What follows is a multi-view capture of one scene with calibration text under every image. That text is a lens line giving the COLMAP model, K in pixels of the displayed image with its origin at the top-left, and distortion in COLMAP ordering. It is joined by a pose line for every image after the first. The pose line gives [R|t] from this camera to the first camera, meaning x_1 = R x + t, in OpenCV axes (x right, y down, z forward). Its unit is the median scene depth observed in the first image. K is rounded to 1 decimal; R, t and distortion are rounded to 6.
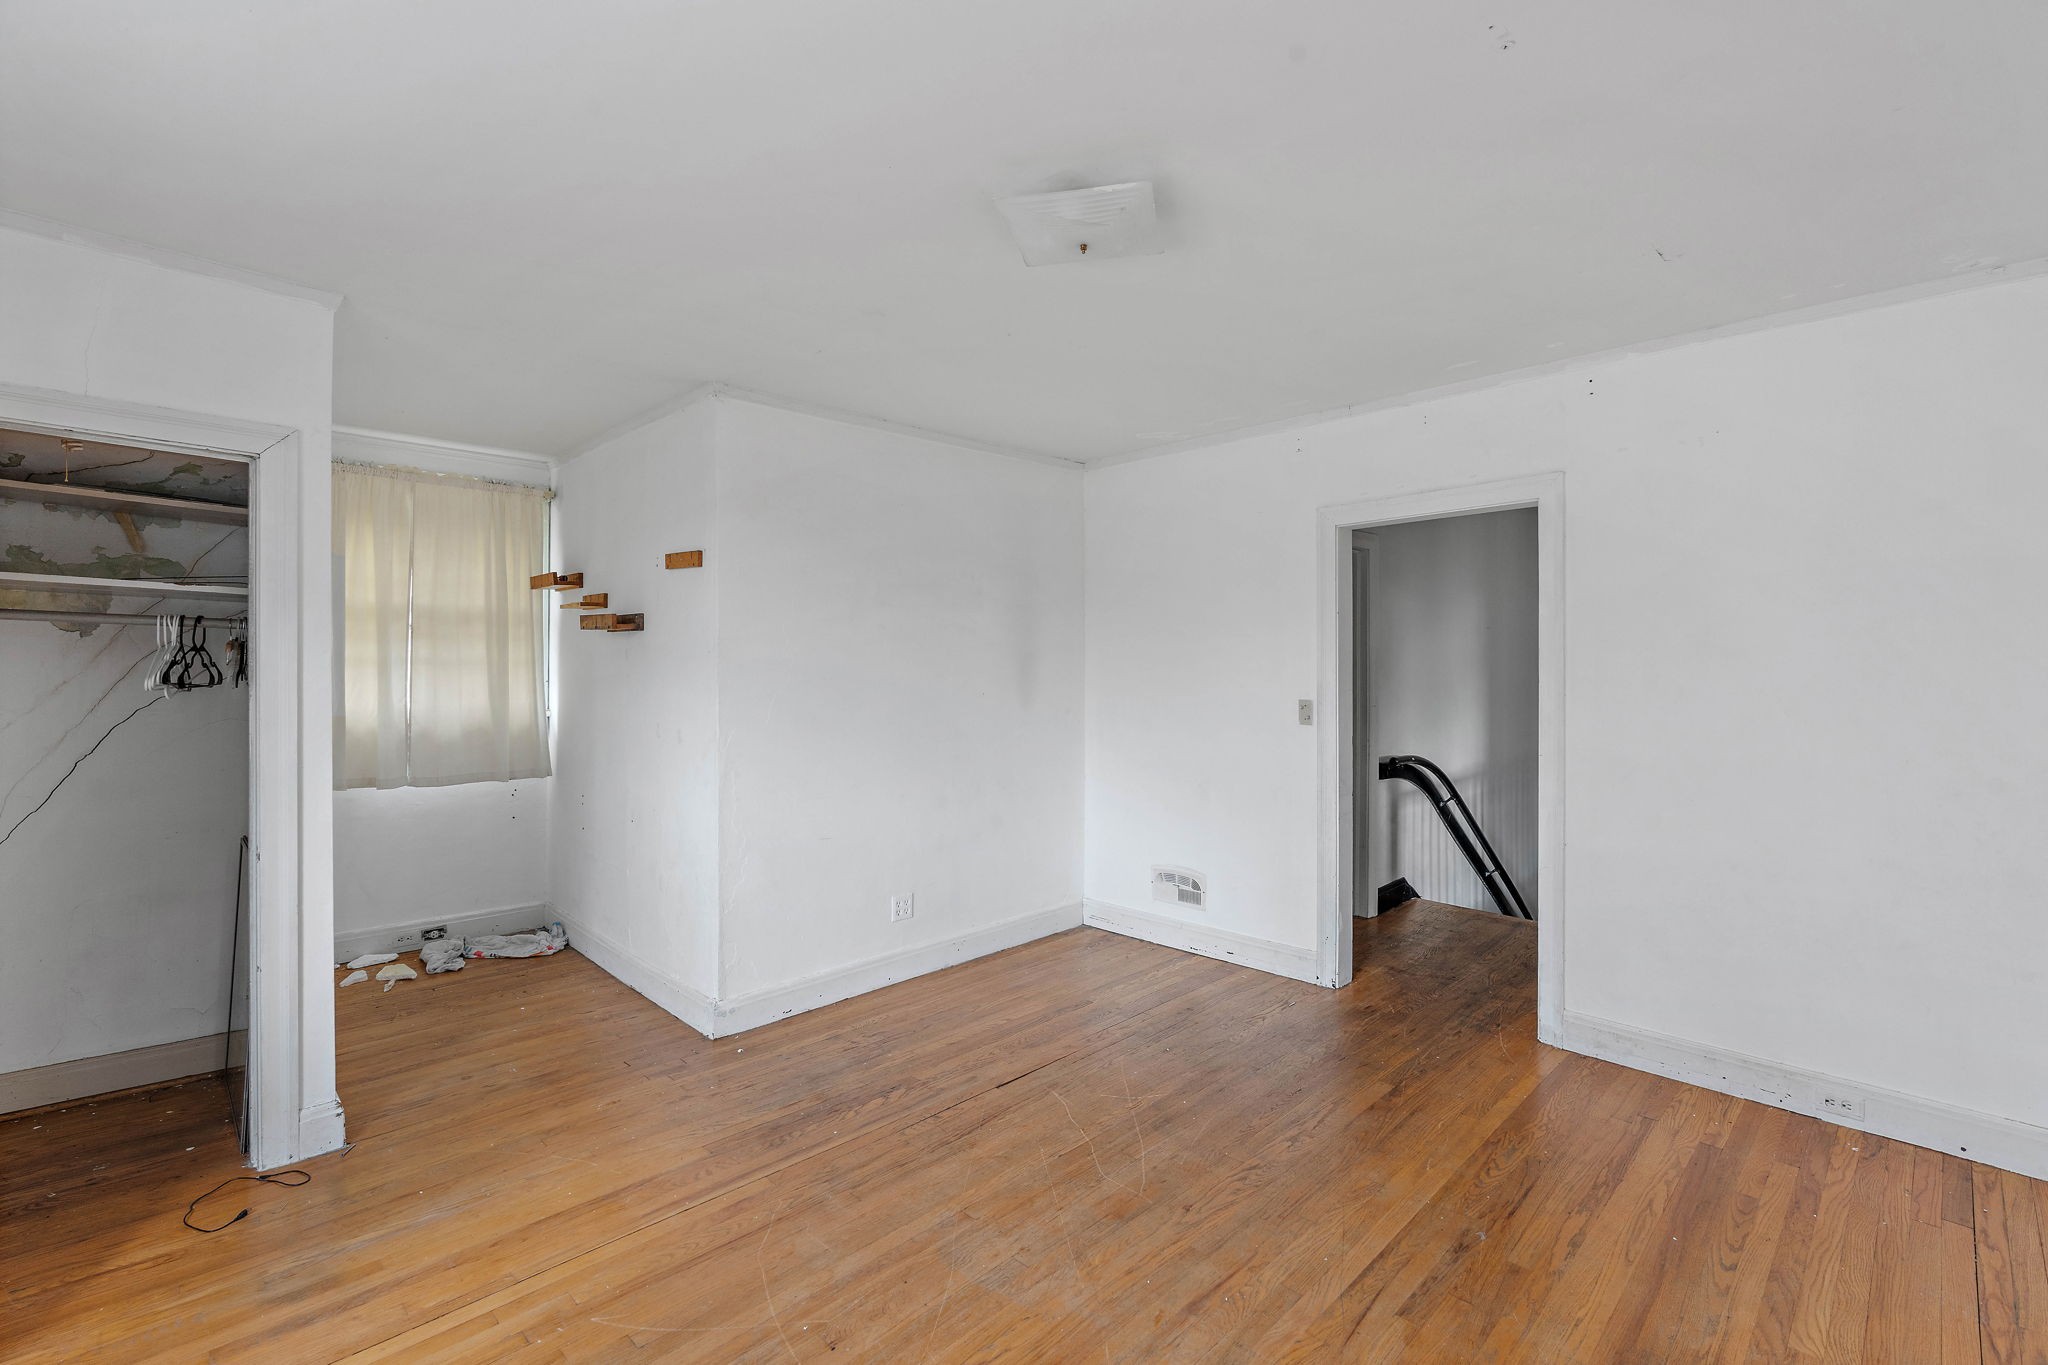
lens RADIAL K [[988.2, 0, 950.9], [0, 988.2, 673.6], [0, 0, 1]] dist [-0.005076, -0.000349]
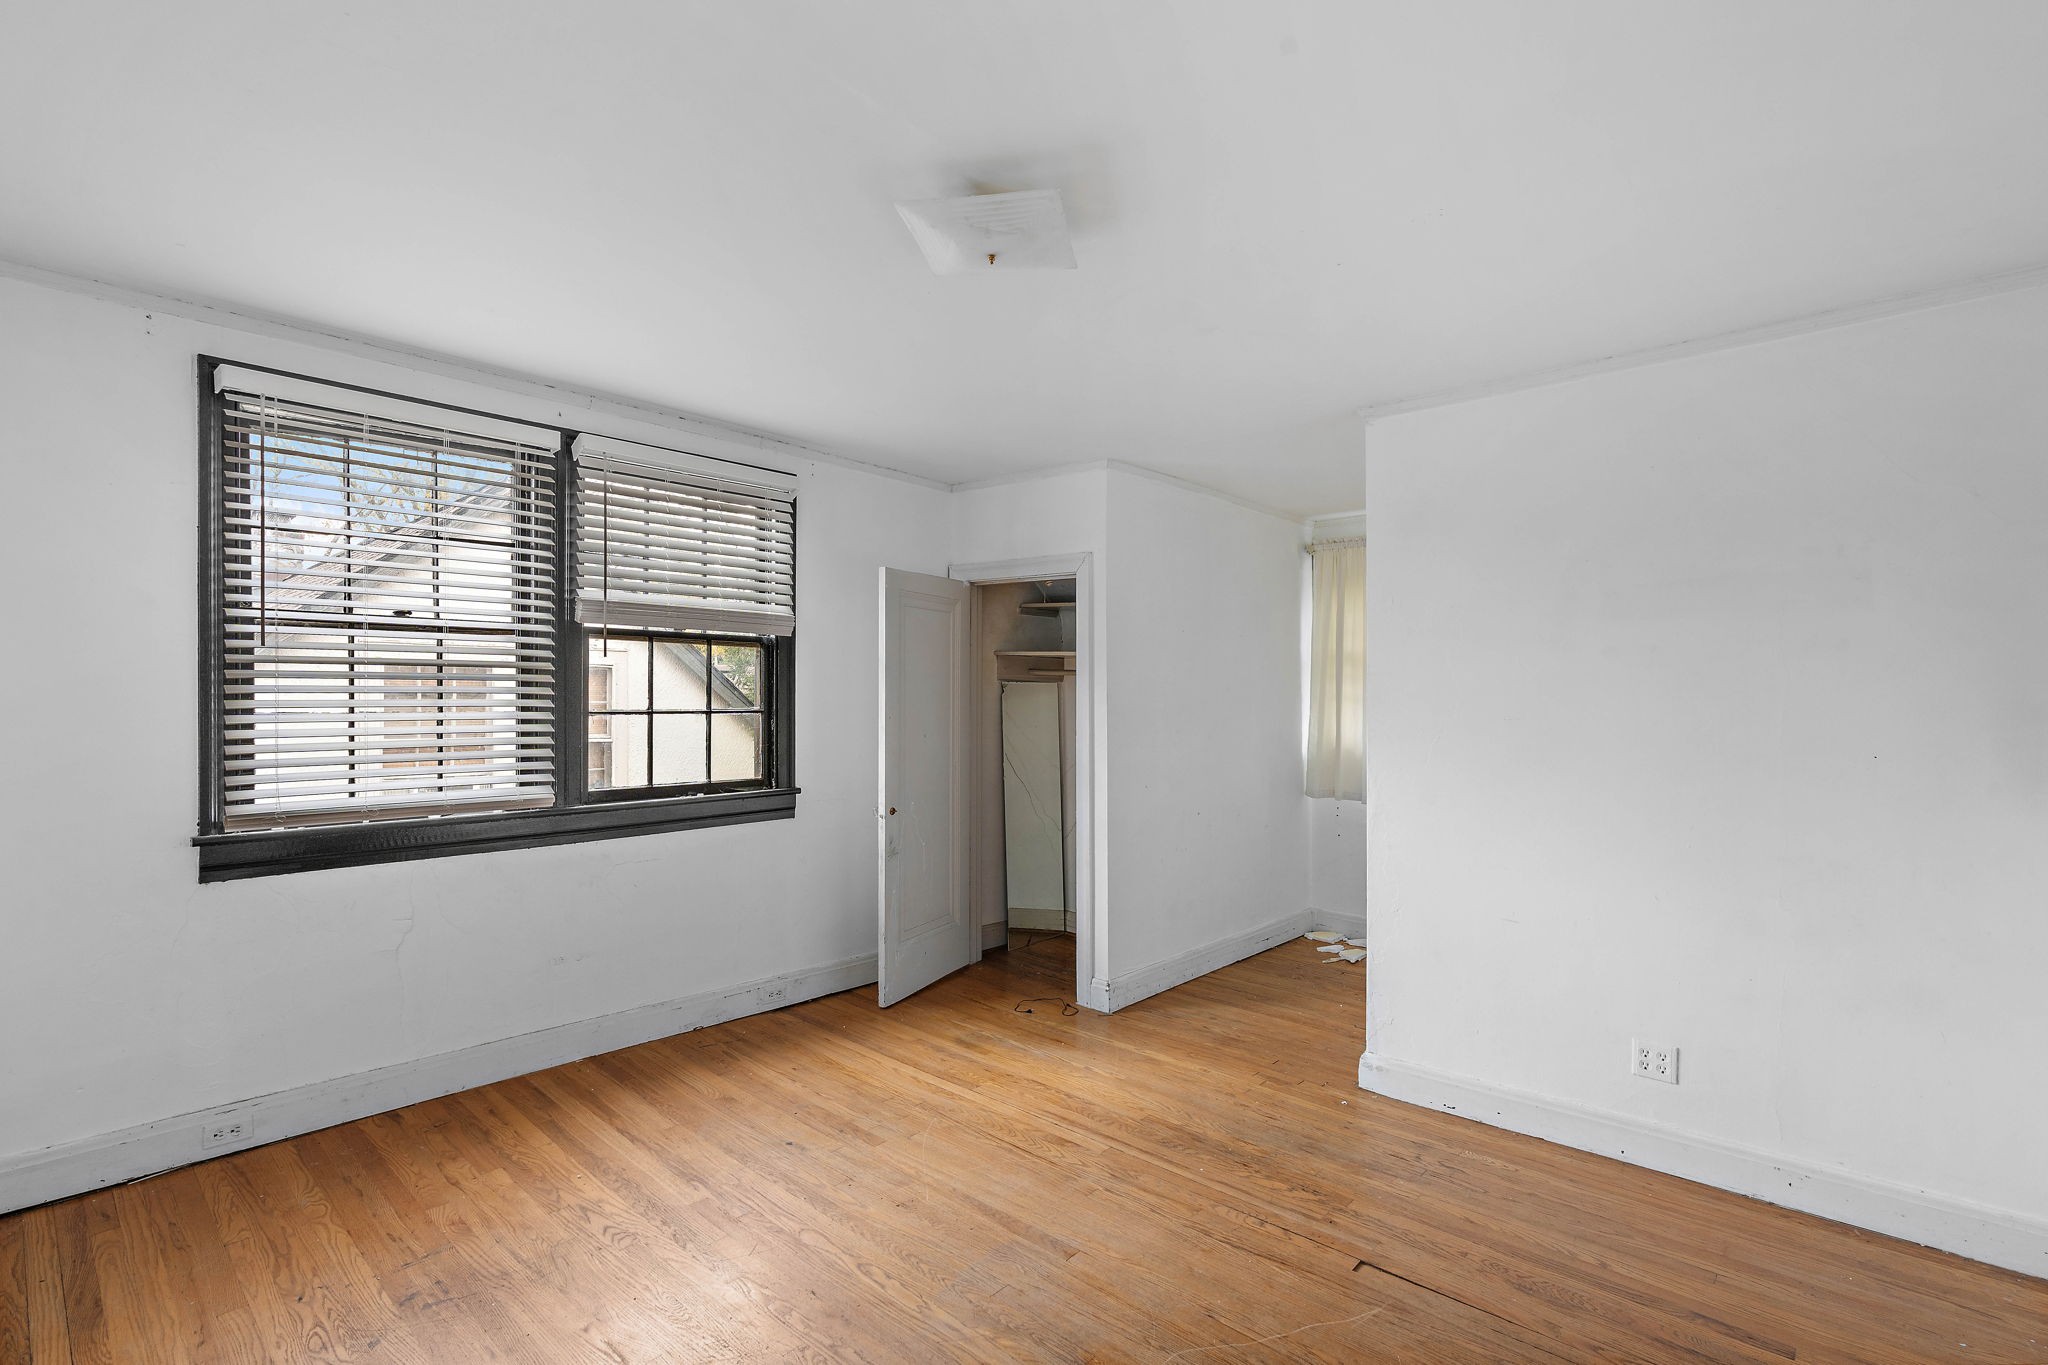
lens RADIAL K [[925.4, 0, 1024.0], [0, 925.4, 682.5], [0, 0, 1]] dist [-0.009624, -0.000013]
pose [[0.072118, -0.018185, -0.997230, 0.744116], [-0.026889, 0.999435, -0.020170, 0.003594], [0.997034, 0.028270, 0.071588, 0.697535]]
